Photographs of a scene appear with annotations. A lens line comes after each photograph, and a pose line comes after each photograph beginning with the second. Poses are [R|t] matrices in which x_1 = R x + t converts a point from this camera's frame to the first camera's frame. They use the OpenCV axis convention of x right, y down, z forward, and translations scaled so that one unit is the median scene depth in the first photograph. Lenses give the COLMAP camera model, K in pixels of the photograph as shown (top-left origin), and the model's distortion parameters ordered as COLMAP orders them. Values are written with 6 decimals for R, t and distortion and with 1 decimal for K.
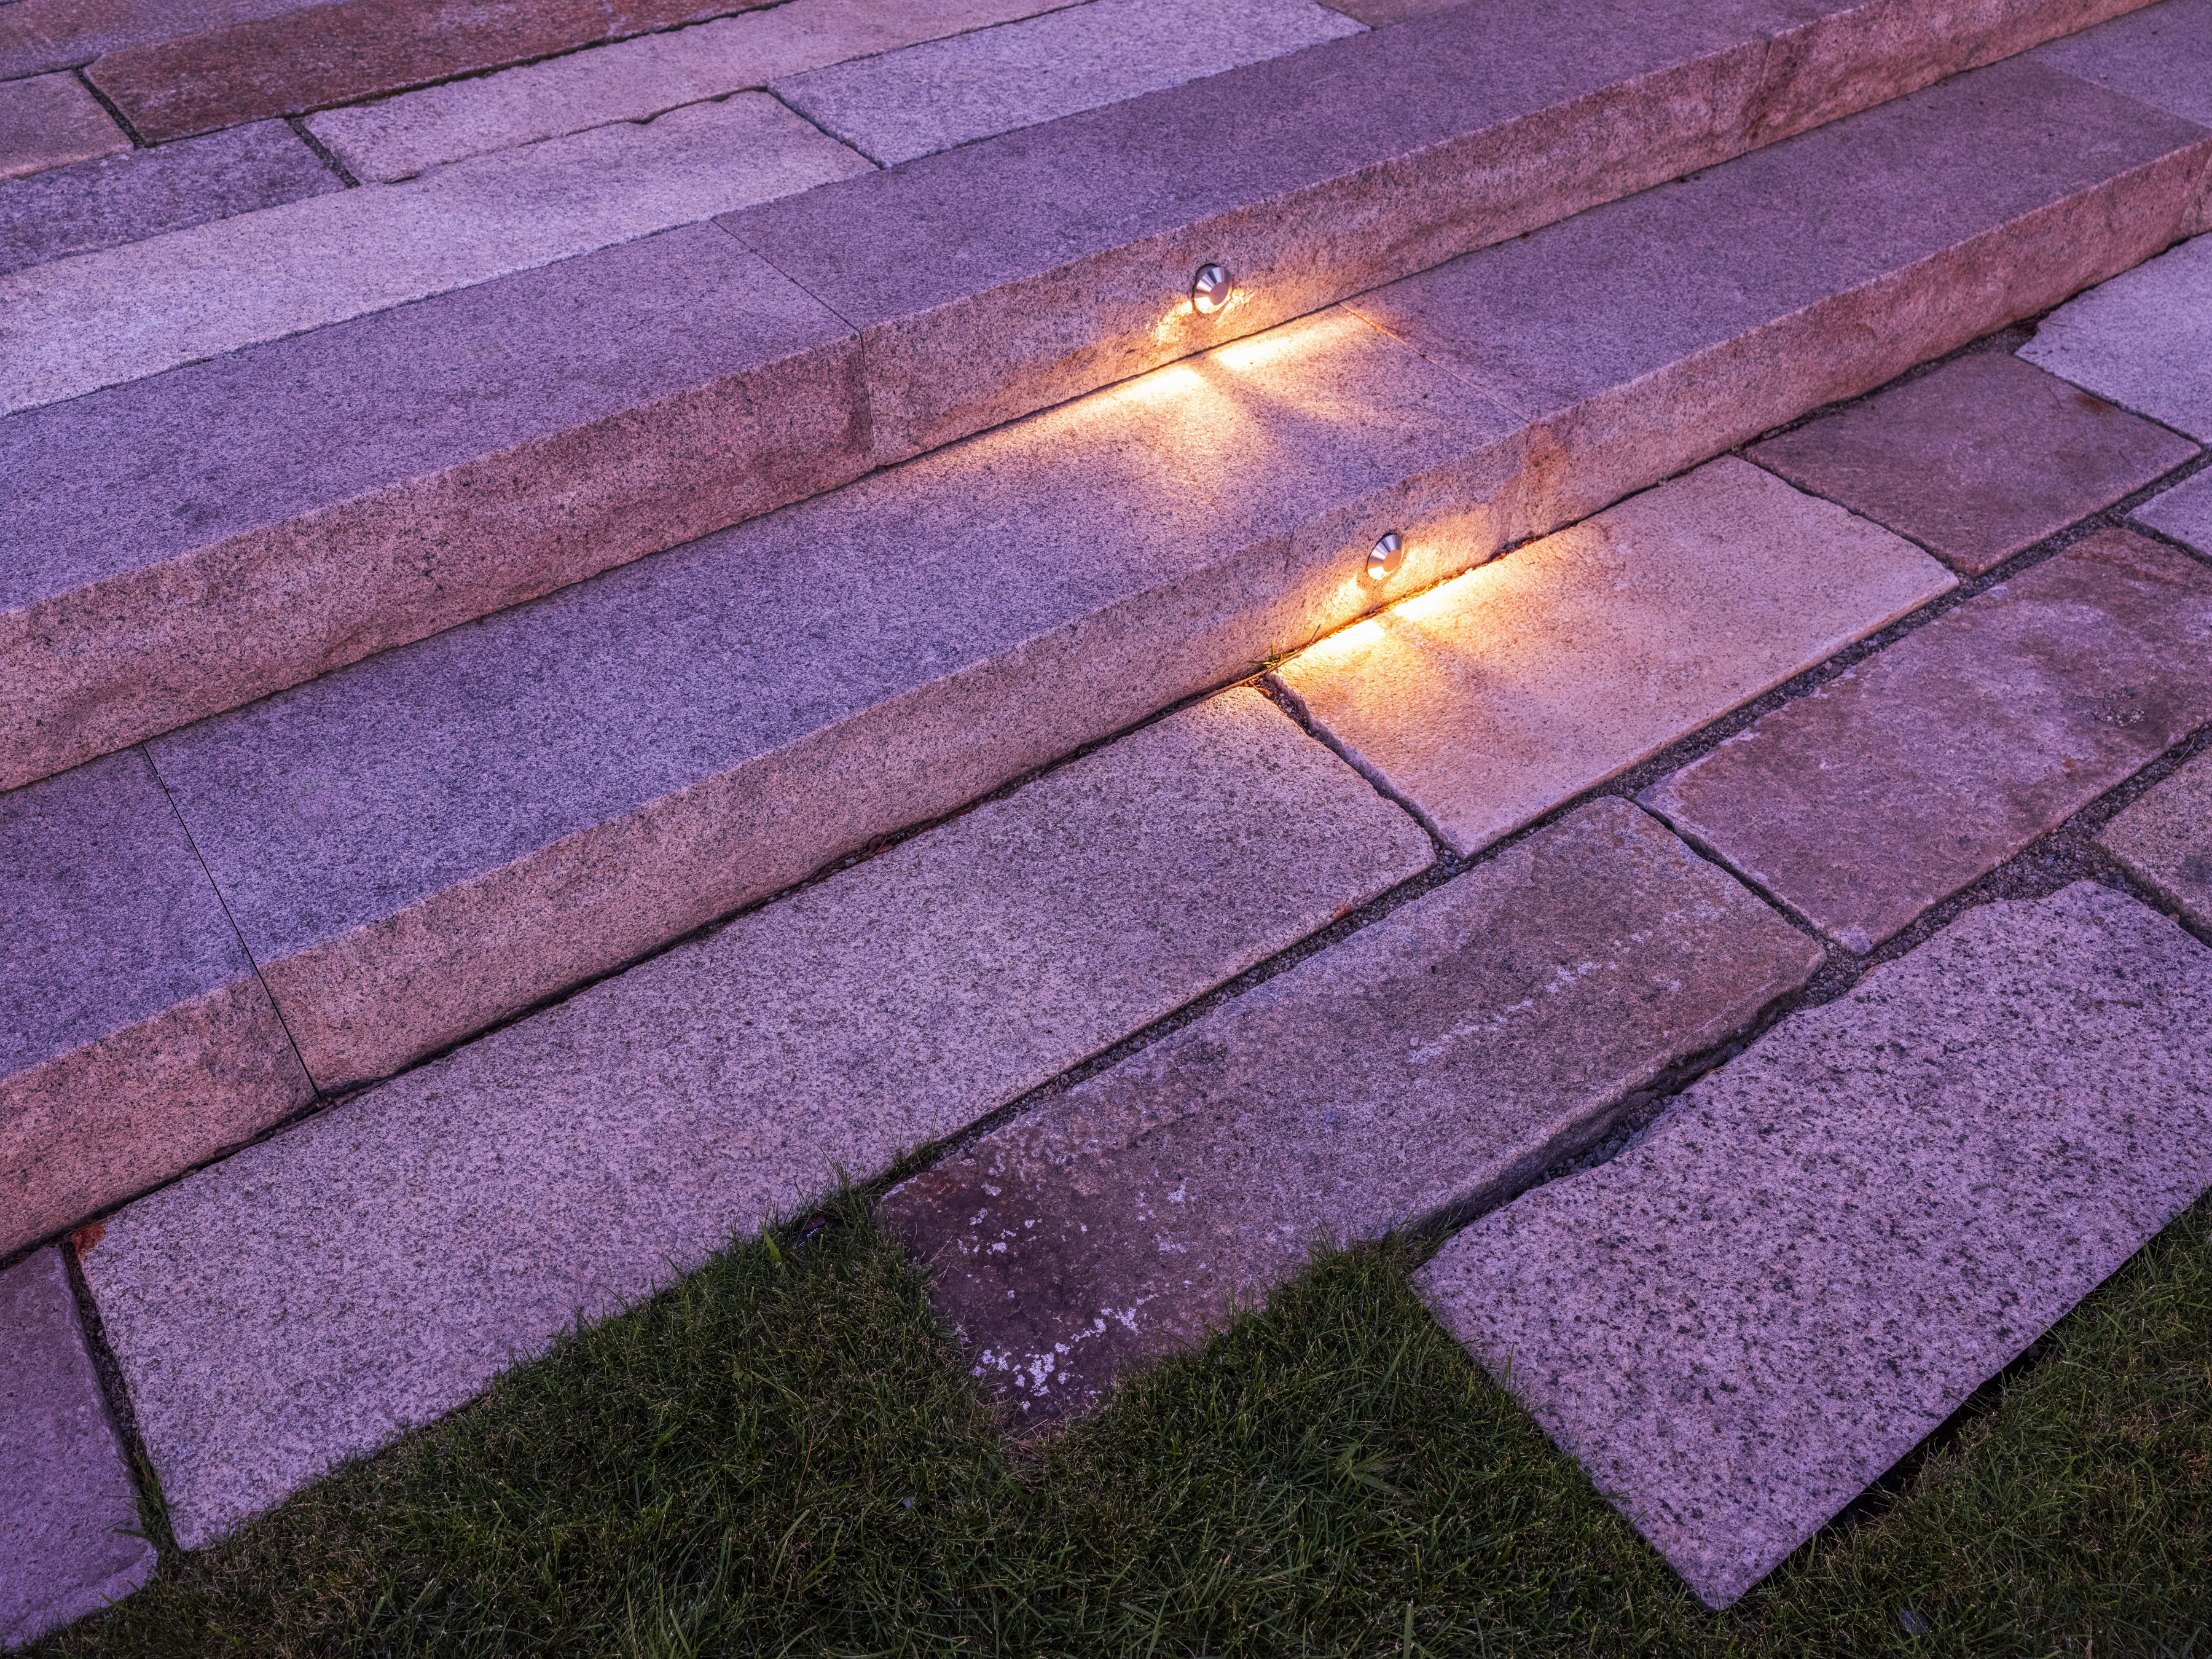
lens RADIAL K [[1806.4, 0, 1109.5], [0, 1806.4, 828.2], [0, 0, 1]] dist [-0.007713, 0.006336]
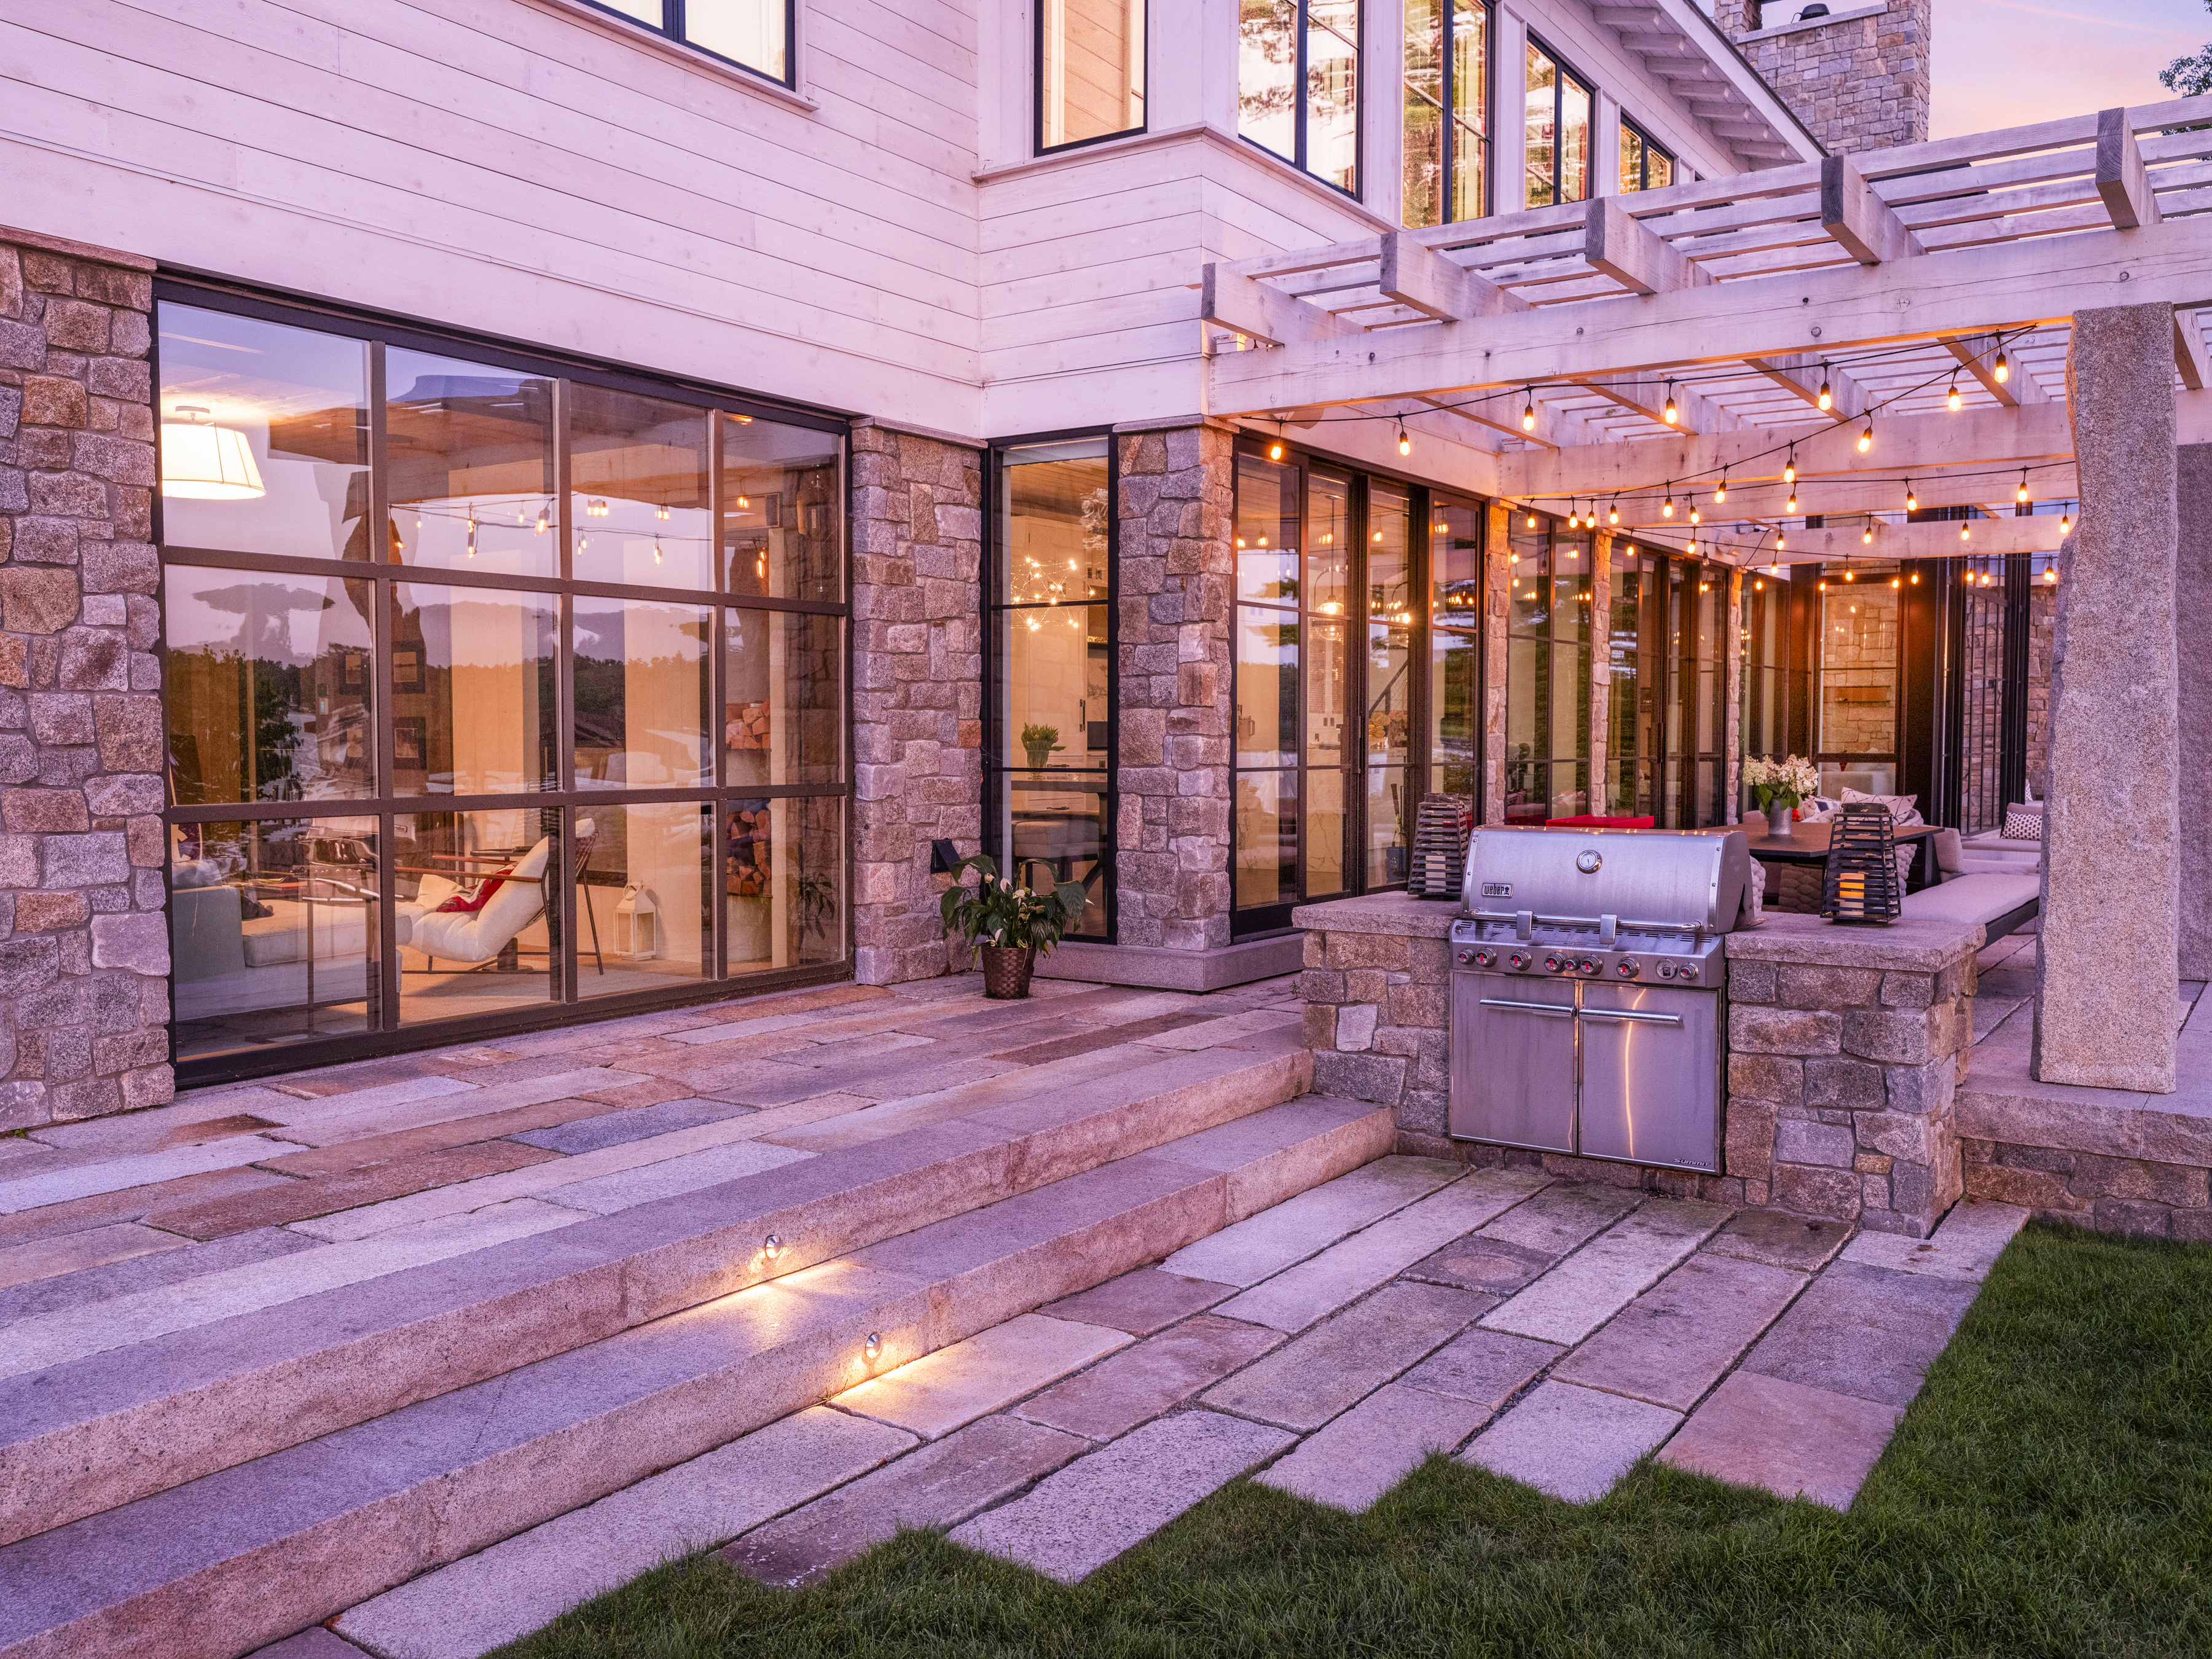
lens RADIAL K [[1806.4, 0, 1105.9], [0, 1806.4, 826.4], [0, 0, 1]] dist [-0.007713, 0.006336]
pose [[0.941105, -0.016615, 0.337706, -0.304357], [0.231039, 0.760840, -0.606418, 0.754136], [-0.246865, 0.648726, 0.719869, -1.018145]]
